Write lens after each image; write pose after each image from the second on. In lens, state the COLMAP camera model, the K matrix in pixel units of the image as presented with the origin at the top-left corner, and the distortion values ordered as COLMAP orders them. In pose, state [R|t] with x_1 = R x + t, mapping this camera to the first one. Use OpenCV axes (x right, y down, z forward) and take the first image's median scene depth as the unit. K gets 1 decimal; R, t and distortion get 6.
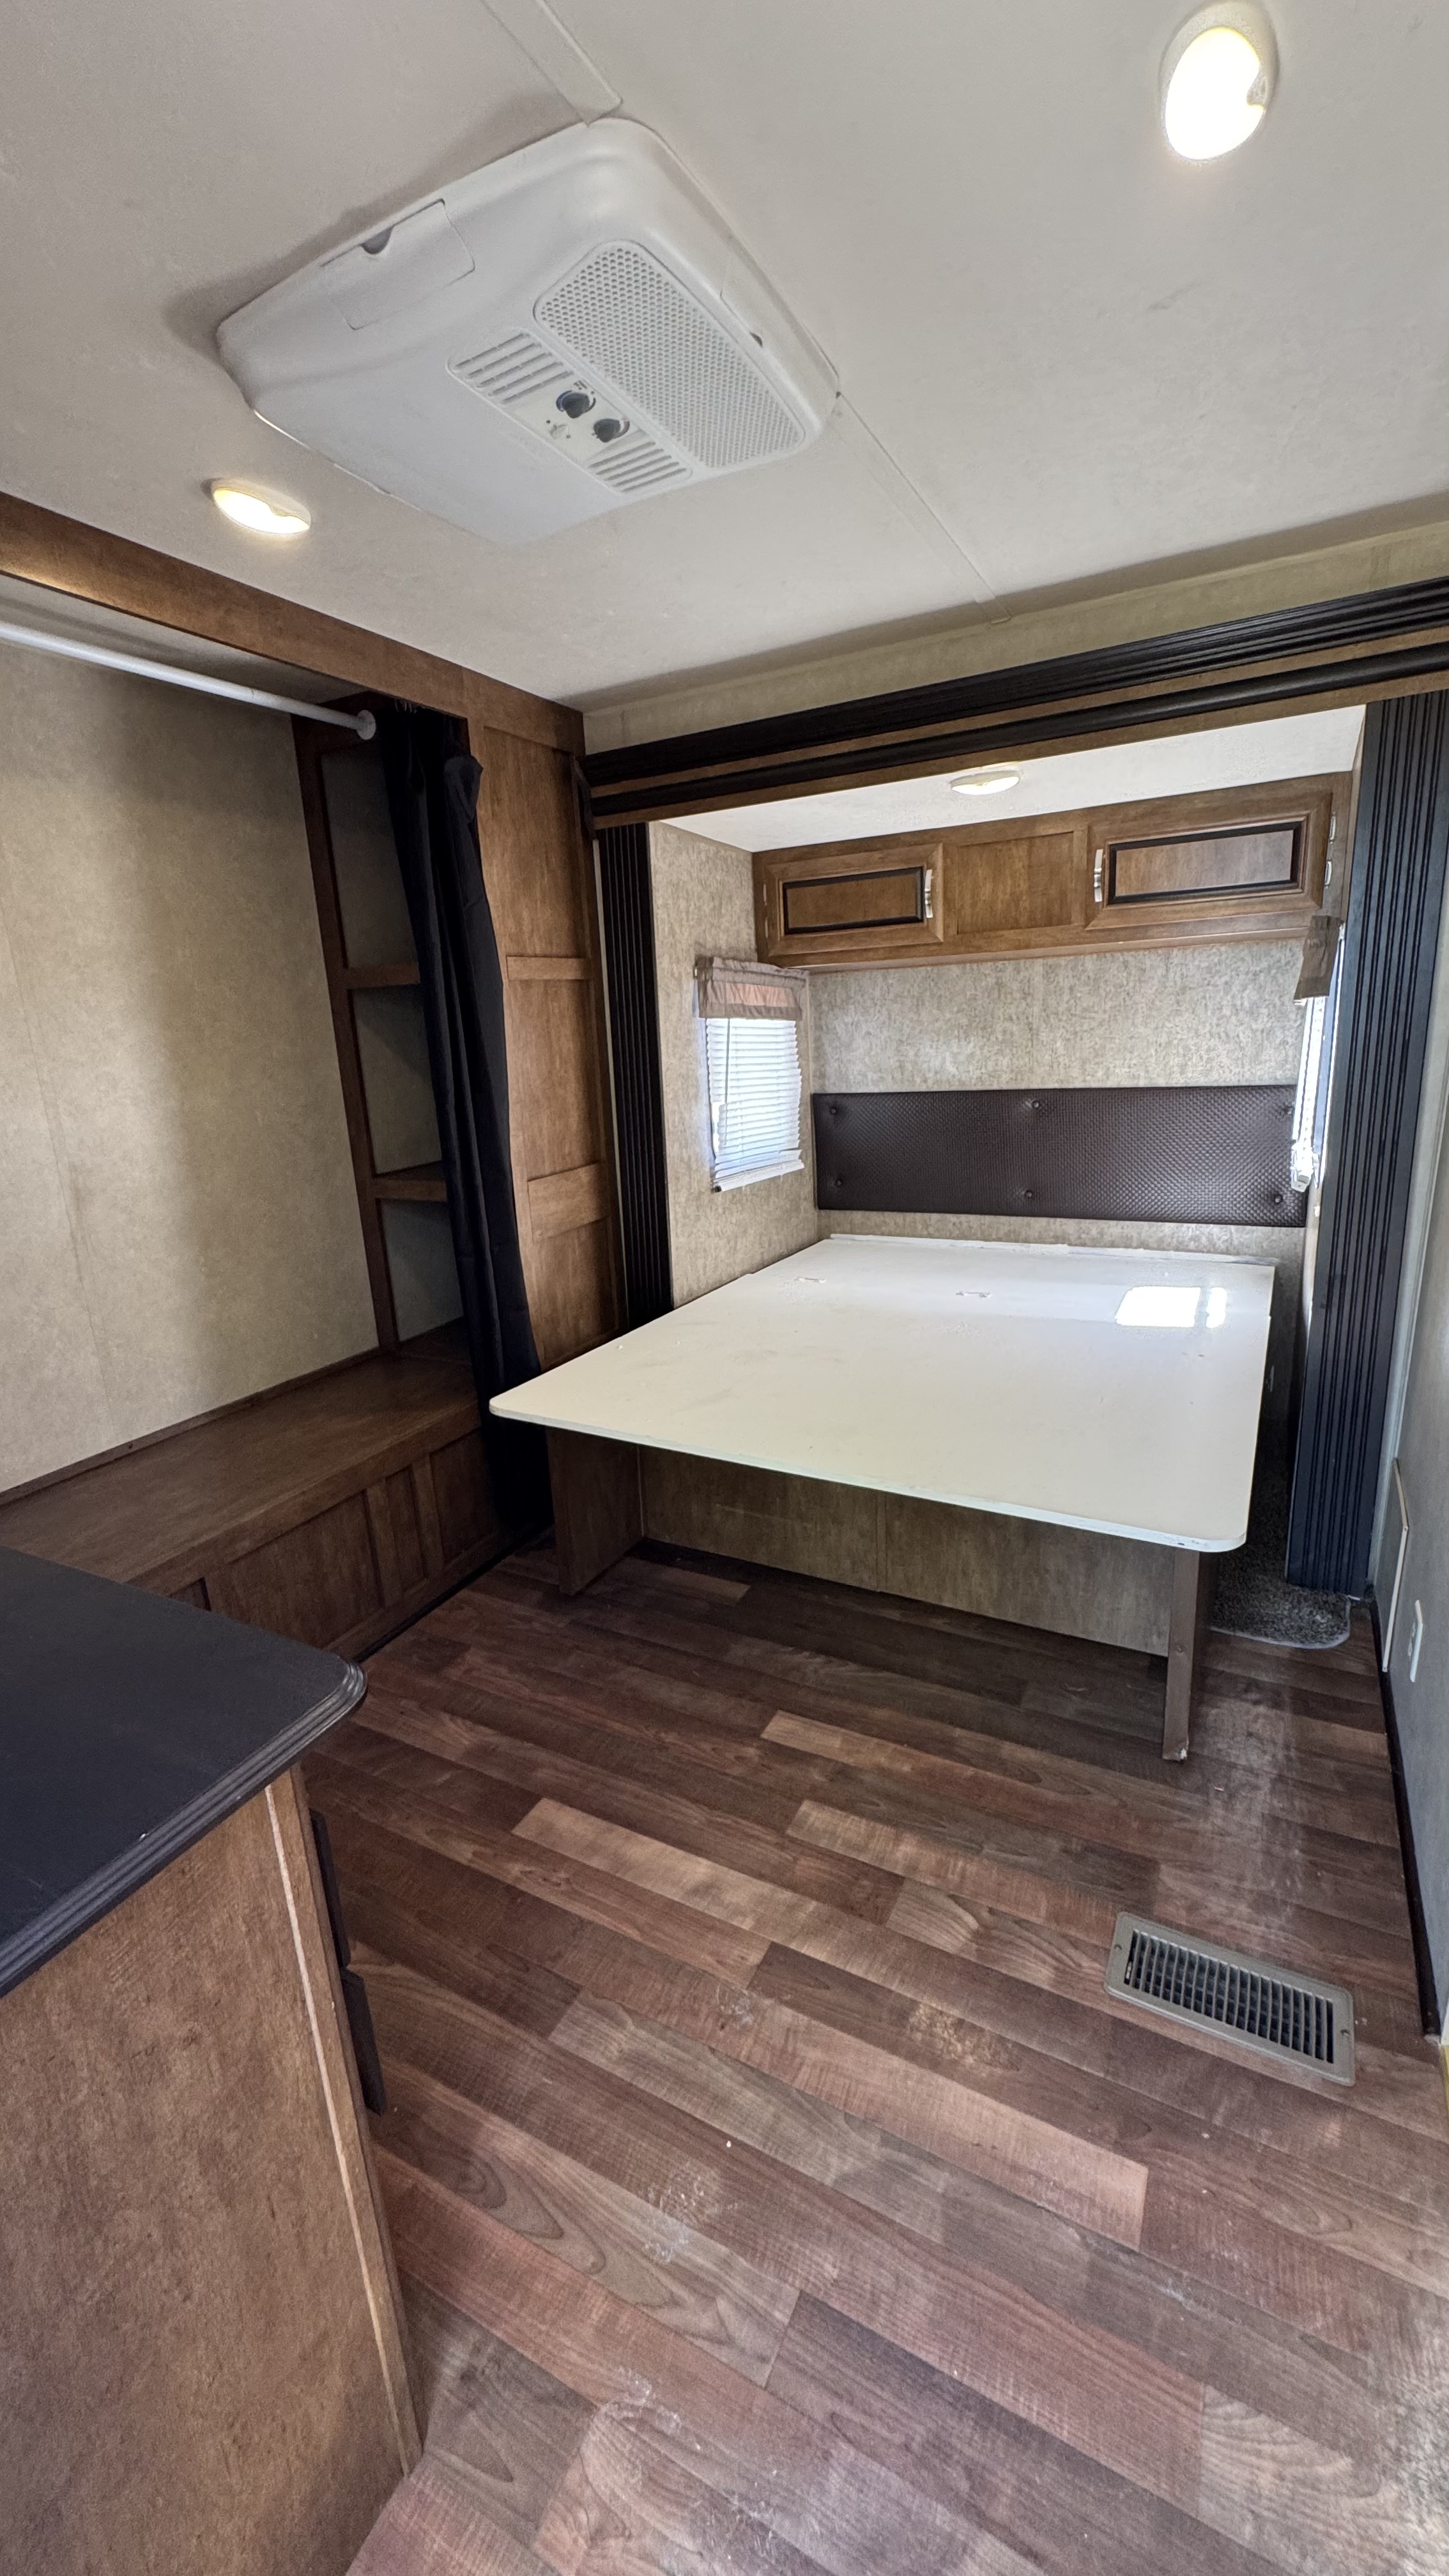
lens RADIAL K [[1023.4, 0, 713.6], [0, 1023.4, 1281.7], [0, 0, 1]] dist [0.000036, 0.000411]
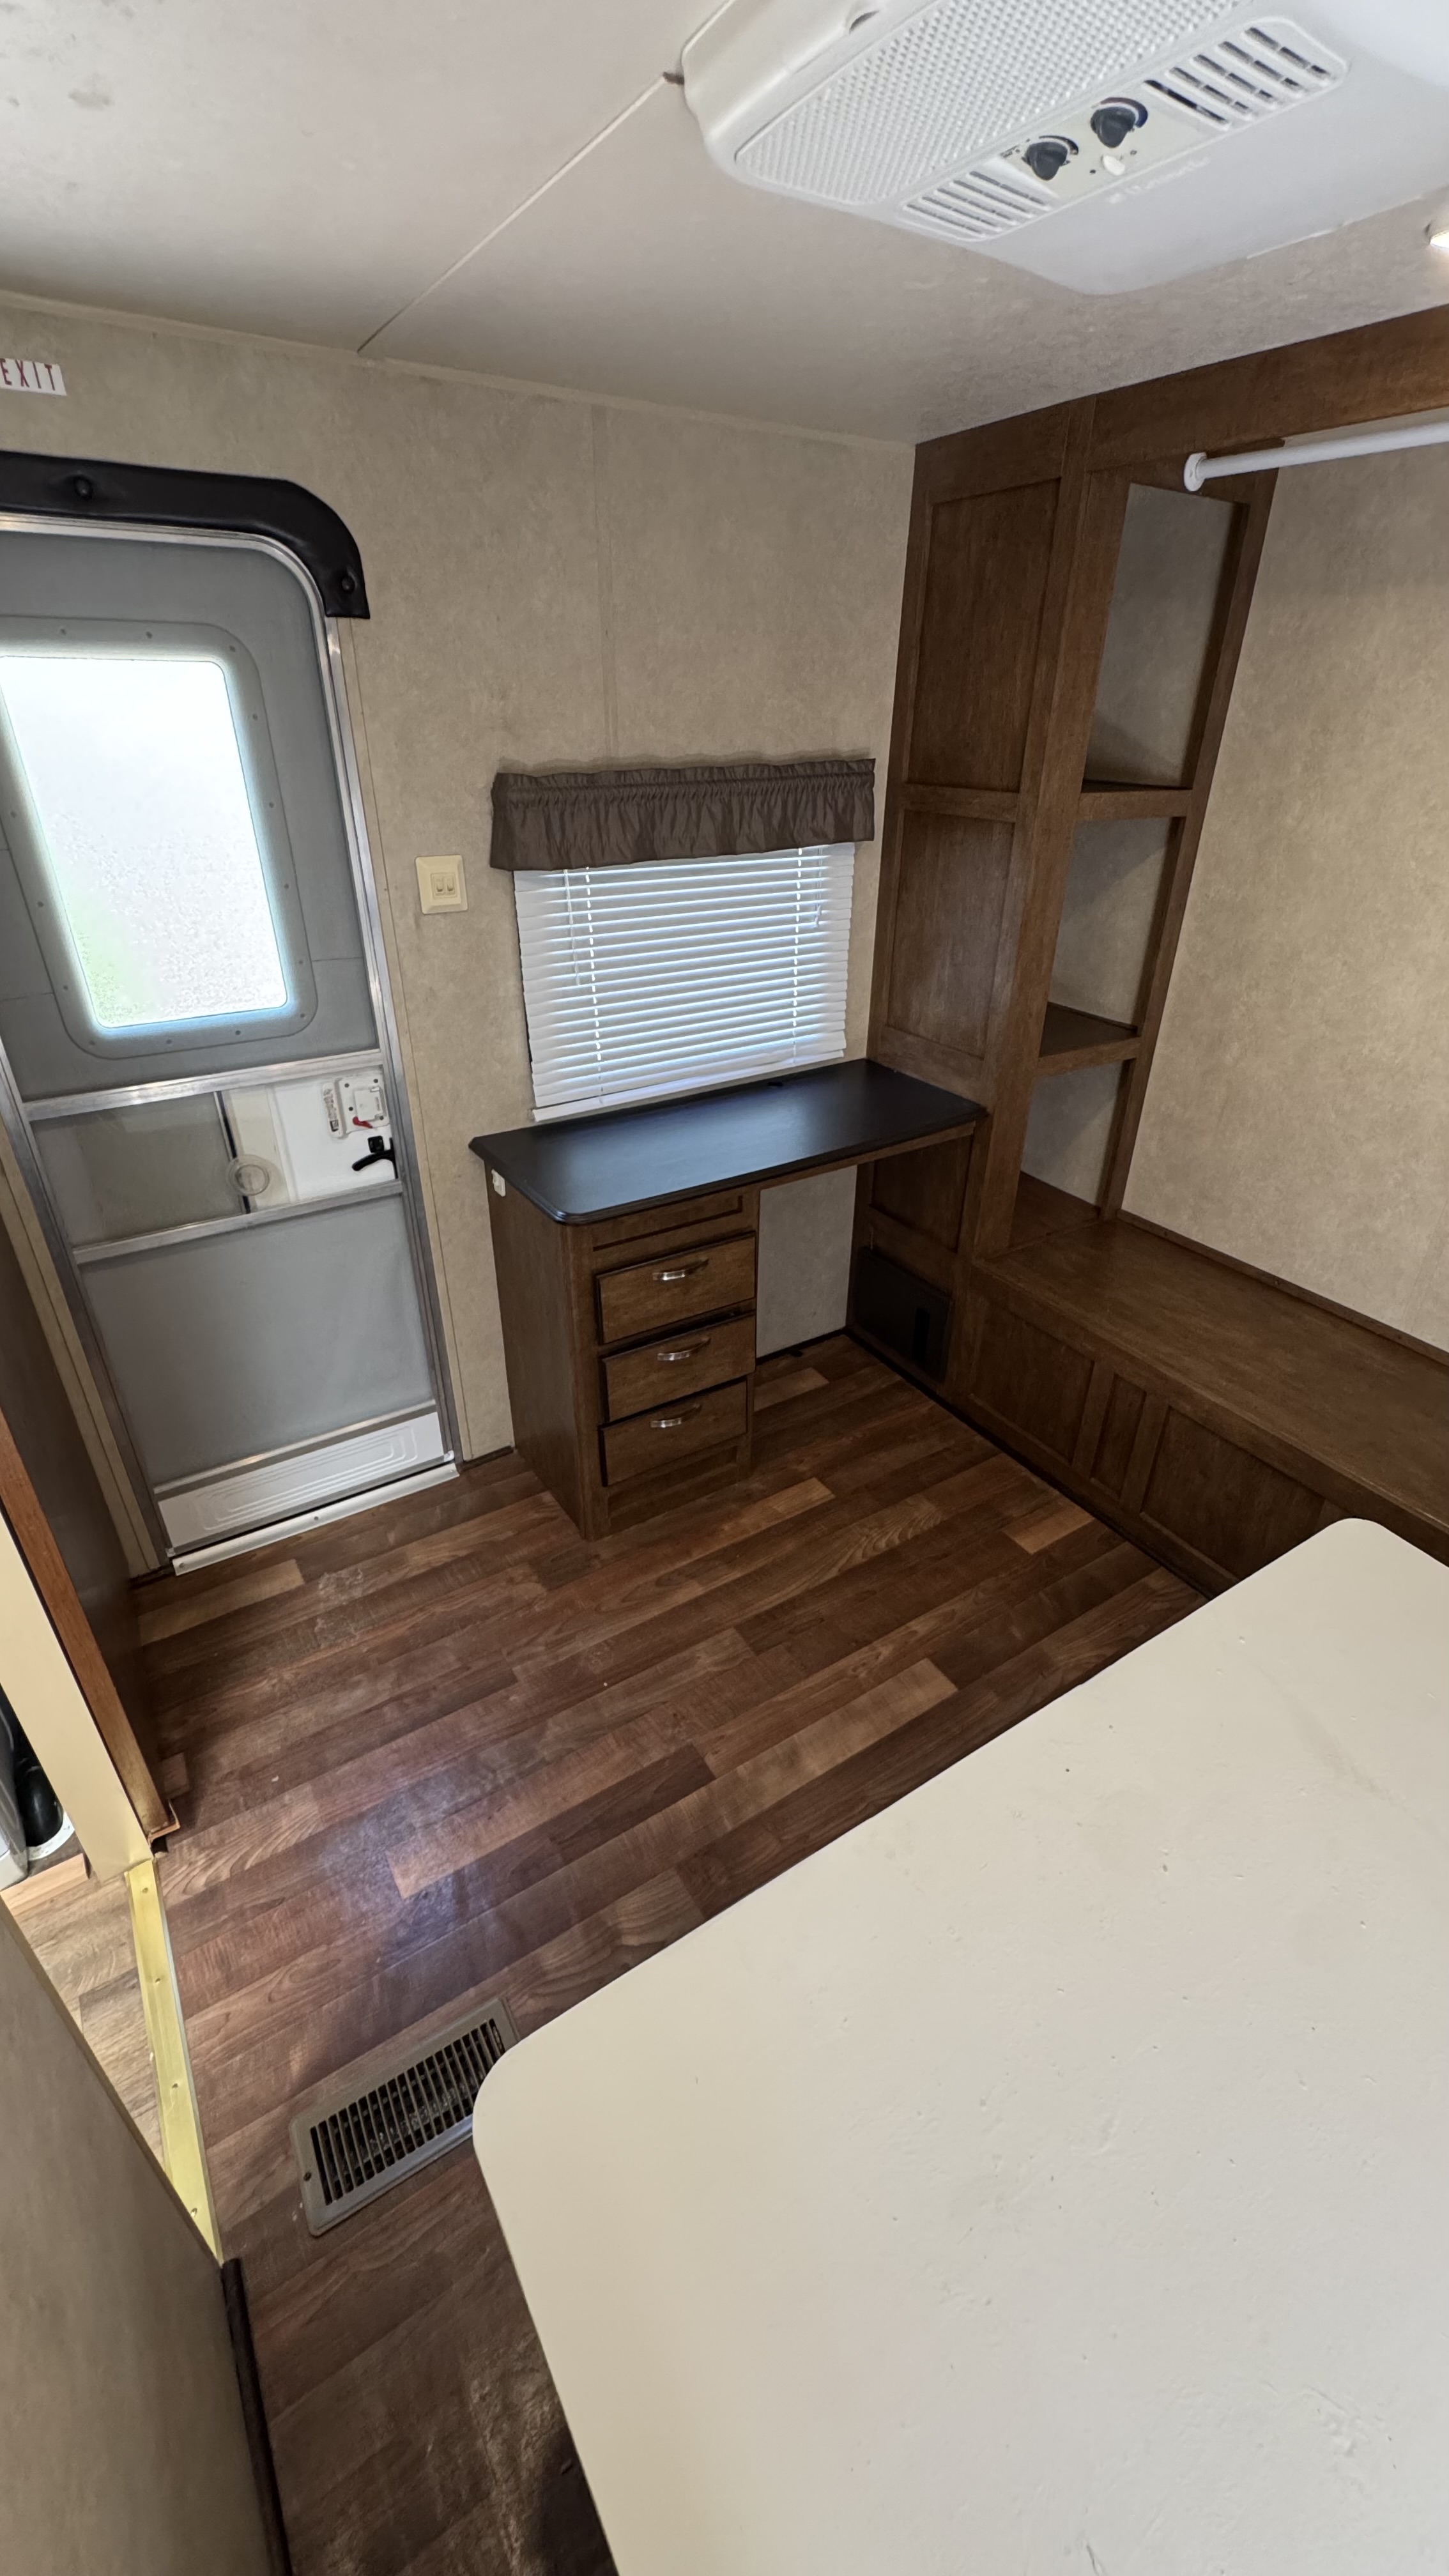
lens RADIAL K [[1023.4, 0, 733.2], [0, 1023.4, 1274.6], [0, 0, 1]] dist [0.000036, 0.000411]
pose [[-0.476927, 0.460604, -0.748589, 0.687988], [-0.210565, 0.767016, 0.606093, -0.541359], [0.853348, 0.446689, -0.268823, 1.112588]]
